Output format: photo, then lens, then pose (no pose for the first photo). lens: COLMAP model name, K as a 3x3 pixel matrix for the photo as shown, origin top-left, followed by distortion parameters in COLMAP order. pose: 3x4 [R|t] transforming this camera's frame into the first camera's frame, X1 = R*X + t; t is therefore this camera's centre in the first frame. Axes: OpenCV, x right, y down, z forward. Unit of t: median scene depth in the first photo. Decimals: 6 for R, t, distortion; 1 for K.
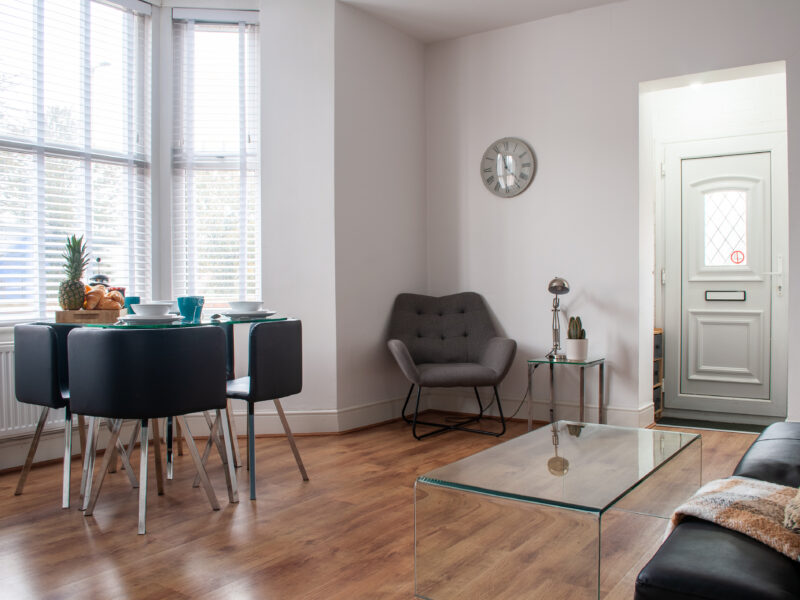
lens RADIAL K [[680.9, 0, 400.0], [0, 680.9, 300.0], [0, 0, 1]] dist [-0.081126, 0.002628]
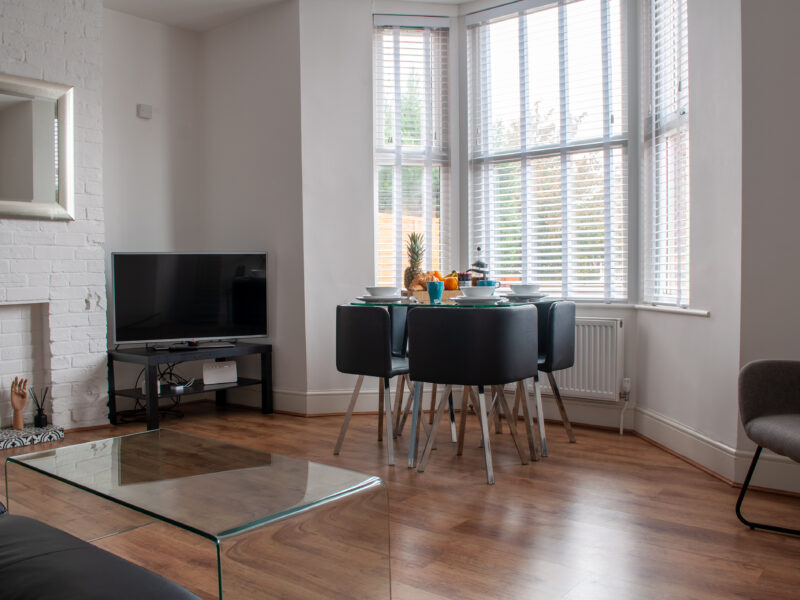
lens RADIAL K [[680.9, 0, 400.0], [0, 680.9, 300.0], [0, 0, 1]] dist [-0.081126, 0.002628]
pose [[-0.052529, 0.037444, -0.997917, 0.880016], [-0.007209, 0.999257, 0.037874, -0.015655], [0.998593, 0.009184, -0.052220, 1.066548]]
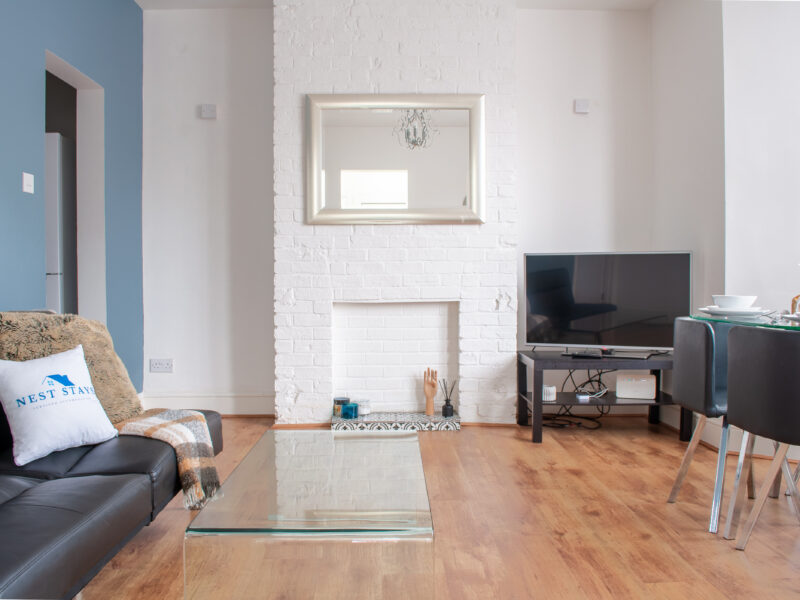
lens RADIAL K [[680.9, 0, 400.0], [0, 680.9, 300.0], [0, 0, 1]] dist [-0.081126, 0.002628]
pose [[-0.786475, 0.021911, -0.617233, 0.560471], [-0.009191, 0.998845, 0.047168, -0.025962], [0.617554, 0.042770, -0.785365, 1.380832]]
